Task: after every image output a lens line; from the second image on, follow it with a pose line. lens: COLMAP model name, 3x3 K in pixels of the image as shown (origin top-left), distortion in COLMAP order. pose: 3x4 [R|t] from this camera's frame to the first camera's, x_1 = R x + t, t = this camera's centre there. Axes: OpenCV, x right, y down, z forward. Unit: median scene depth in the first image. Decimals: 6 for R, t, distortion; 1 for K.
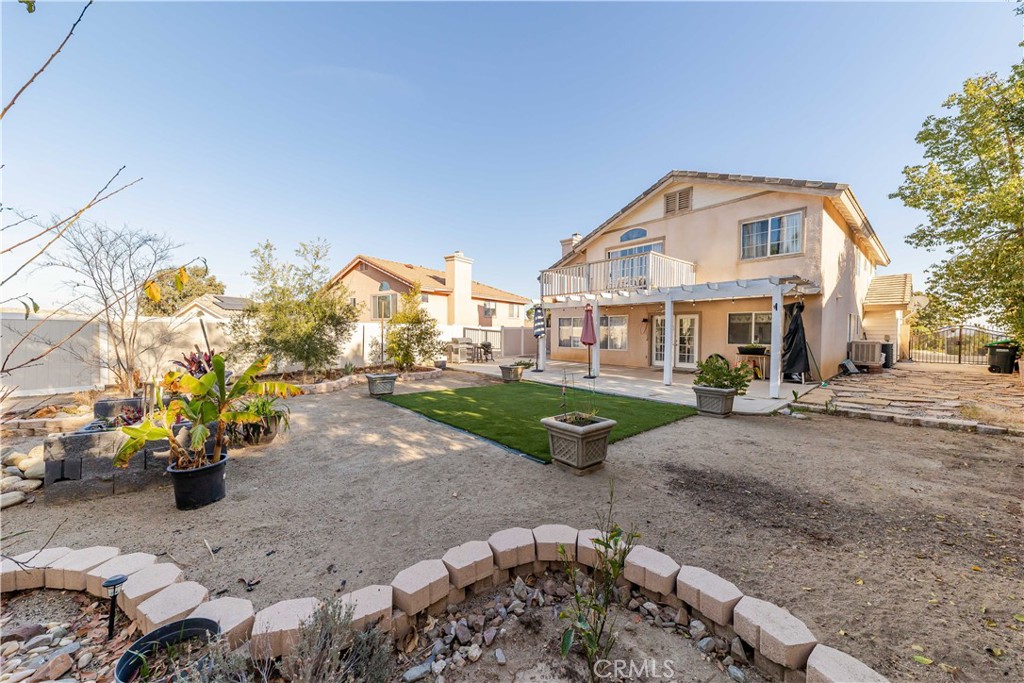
lens RADIAL K [[359.7, 0, 512.5], [0, 359.7, 339.9], [0, 0, 1]] dist [-0.000027, -0.000008]
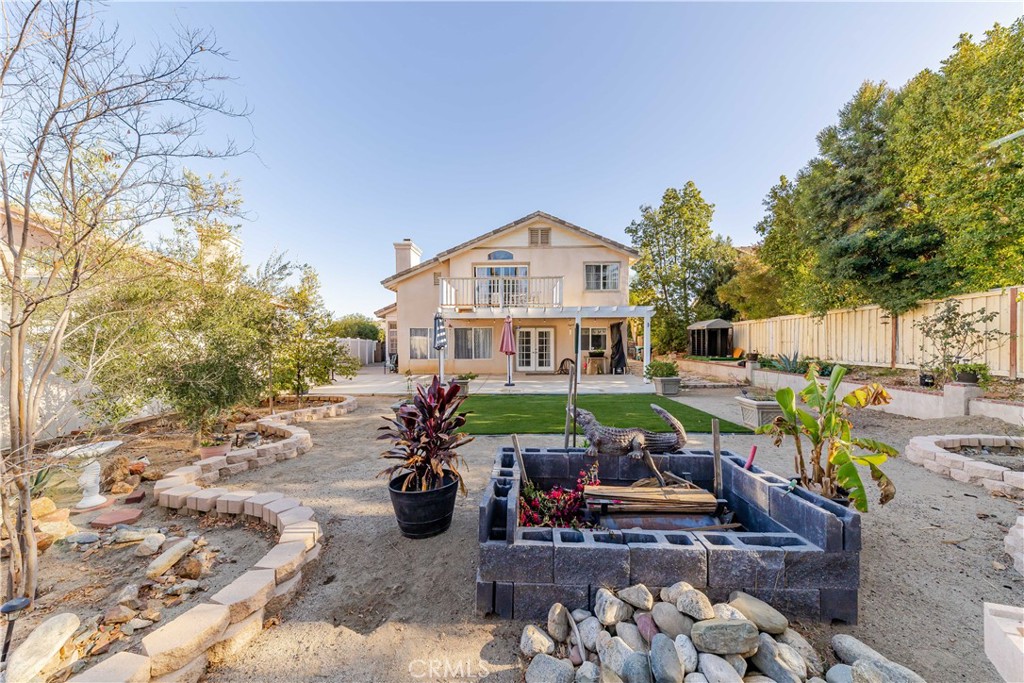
lens RADIAL K [[359.7, 0, 511.2], [0, 359.7, 341.7], [0, 0, 1]] dist [-0.000027, -0.000008]
pose [[0.641199, -0.007273, 0.767340, -0.555317], [0.028618, 0.999486, -0.014441, -0.007887], [-0.766841, 0.031219, 0.641077, 0.292965]]
